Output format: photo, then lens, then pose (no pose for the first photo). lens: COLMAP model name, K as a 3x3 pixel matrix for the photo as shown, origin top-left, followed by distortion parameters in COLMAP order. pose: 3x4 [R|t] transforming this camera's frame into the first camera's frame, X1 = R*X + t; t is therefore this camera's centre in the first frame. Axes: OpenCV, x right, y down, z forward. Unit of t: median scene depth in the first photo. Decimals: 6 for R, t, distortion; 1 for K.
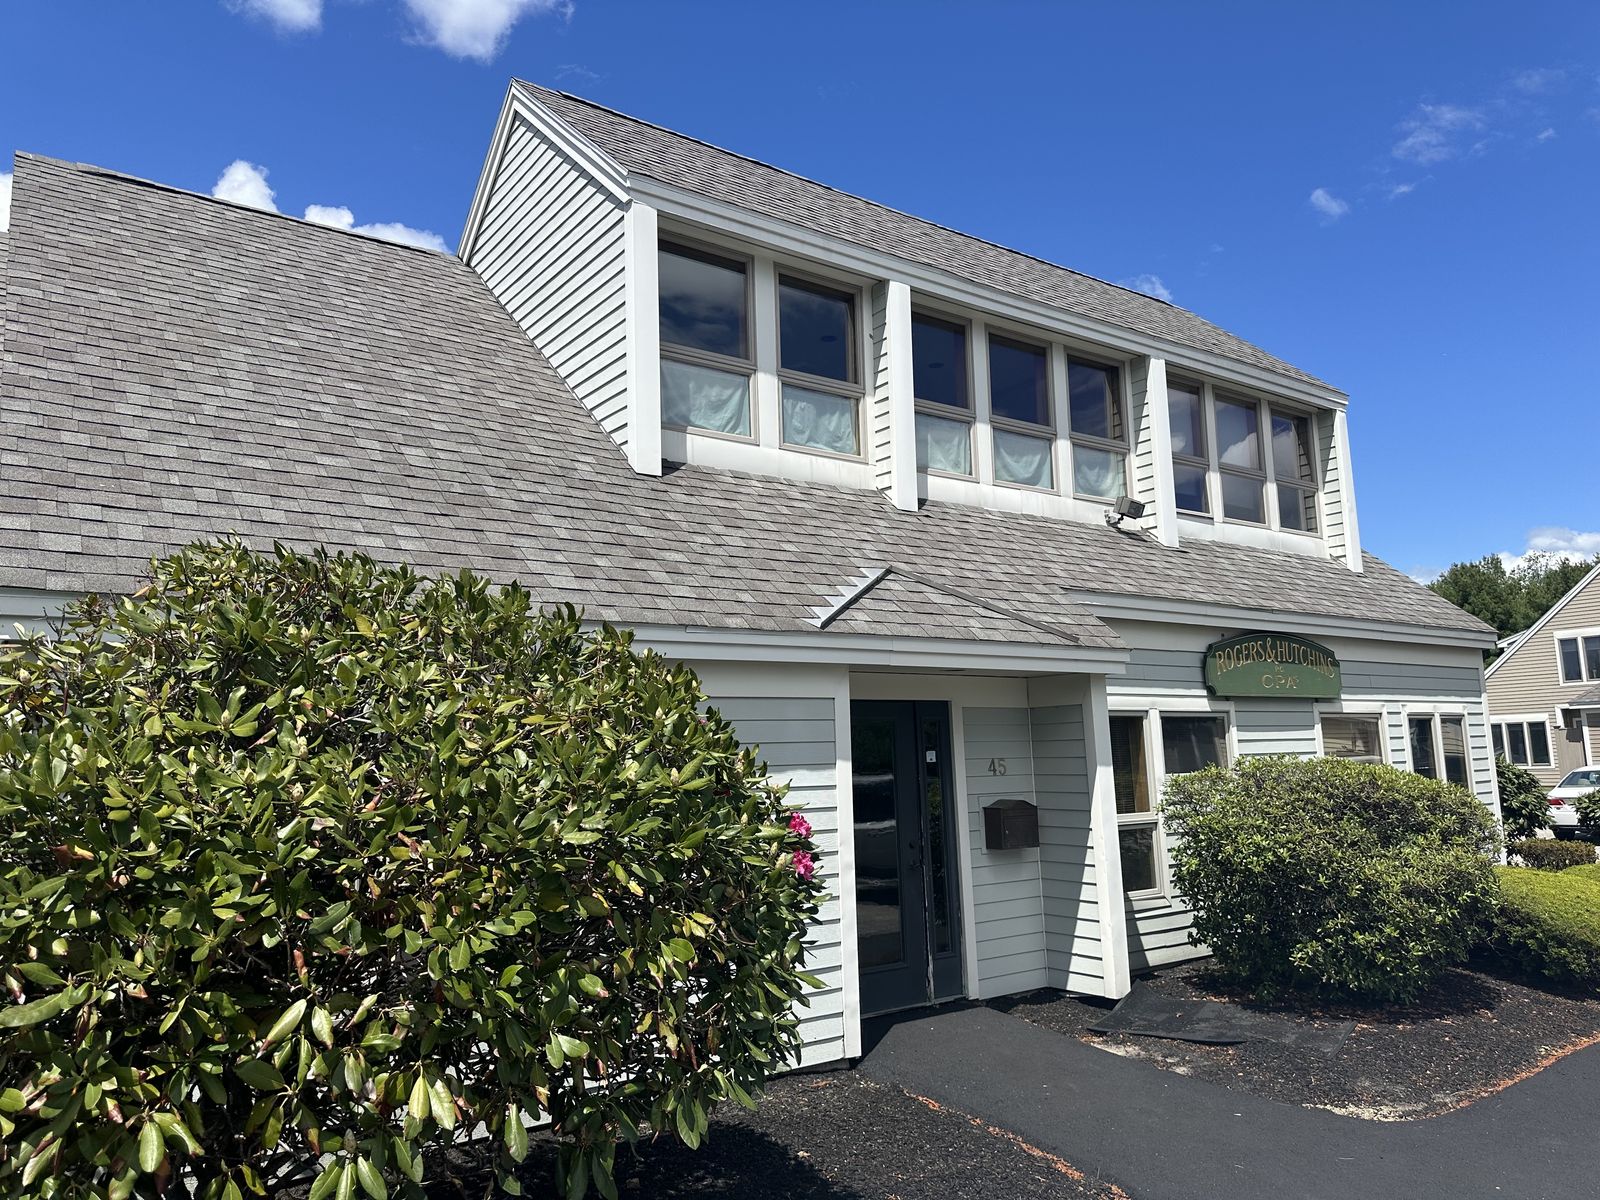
lens RADIAL K [[1143.9, 0, 794.4], [0, 1143.9, 593.4], [0, 0, 1]] dist [0.089378, -0.076945]
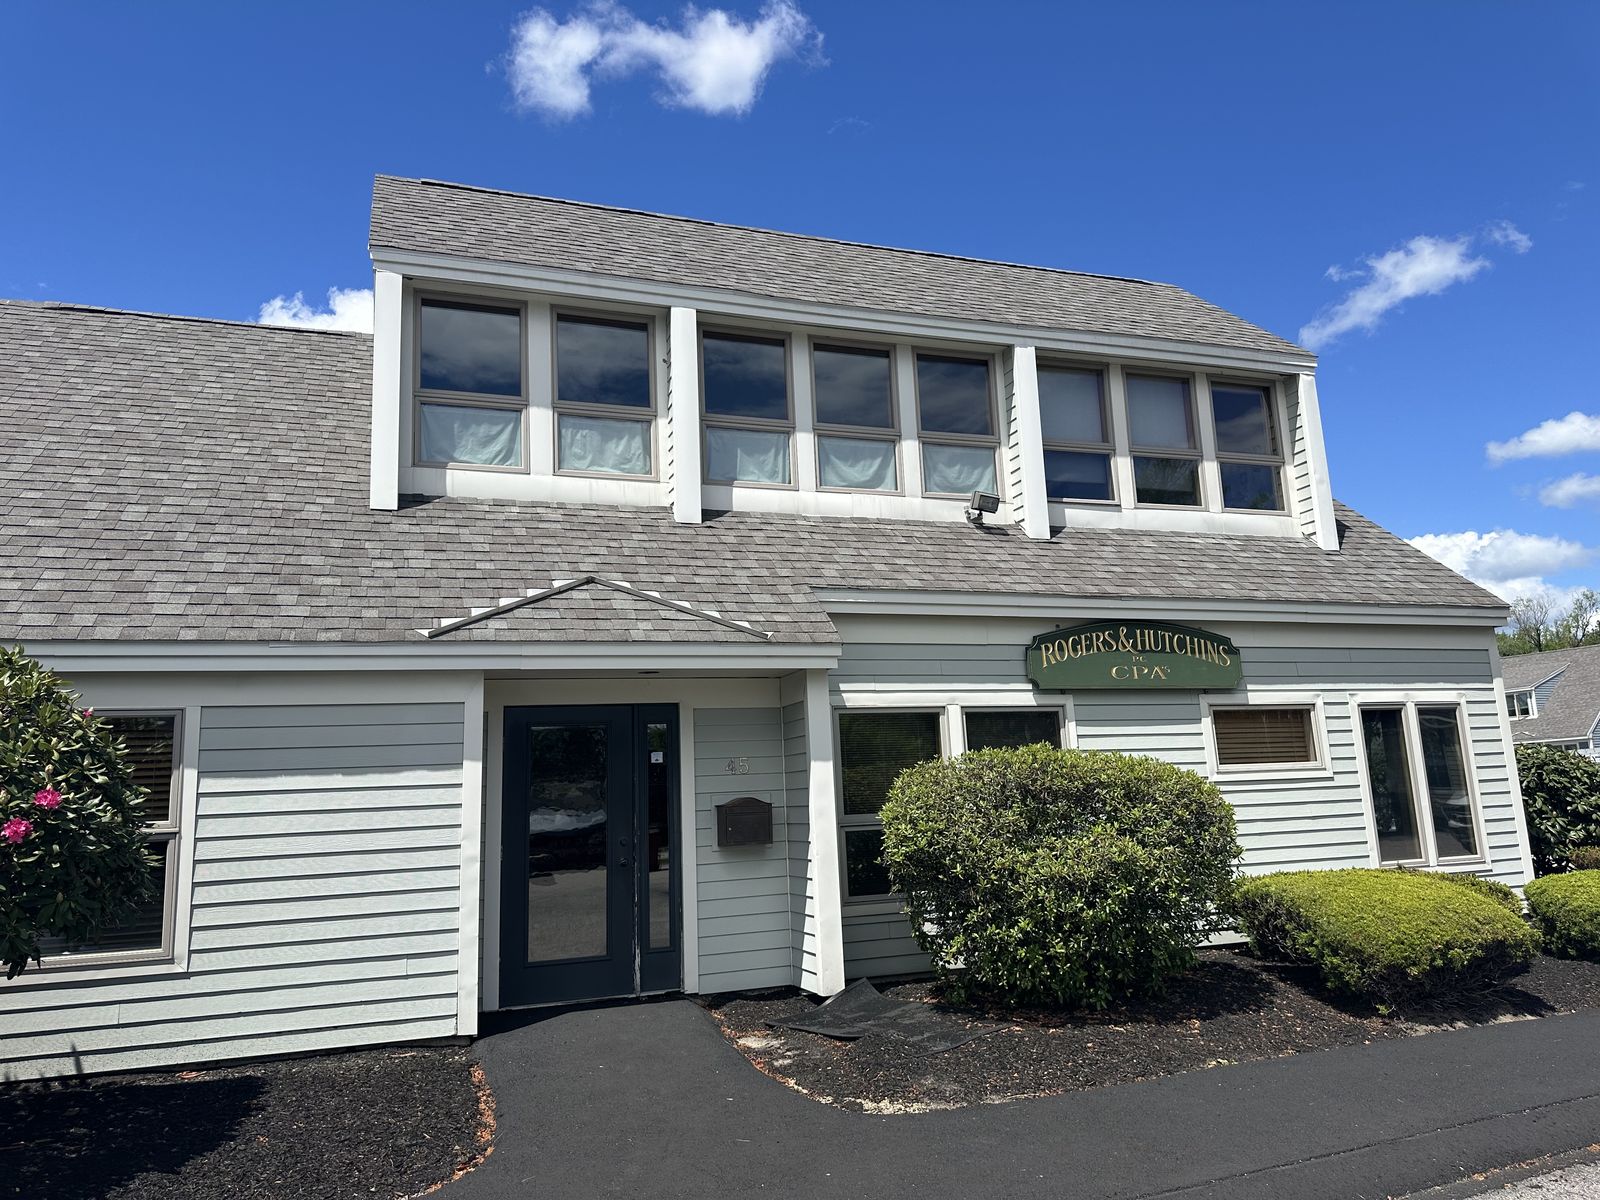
lens RADIAL K [[1143.9, 0, 862.4], [0, 1143.9, 594.8], [0, 0, 1]] dist [0.089378, -0.076945]
pose [[0.956490, -0.064795, -0.284479, 0.521877], [0.056705, 0.997720, -0.036592, 0.038209], [0.286201, 0.018868, 0.957984, 0.047441]]
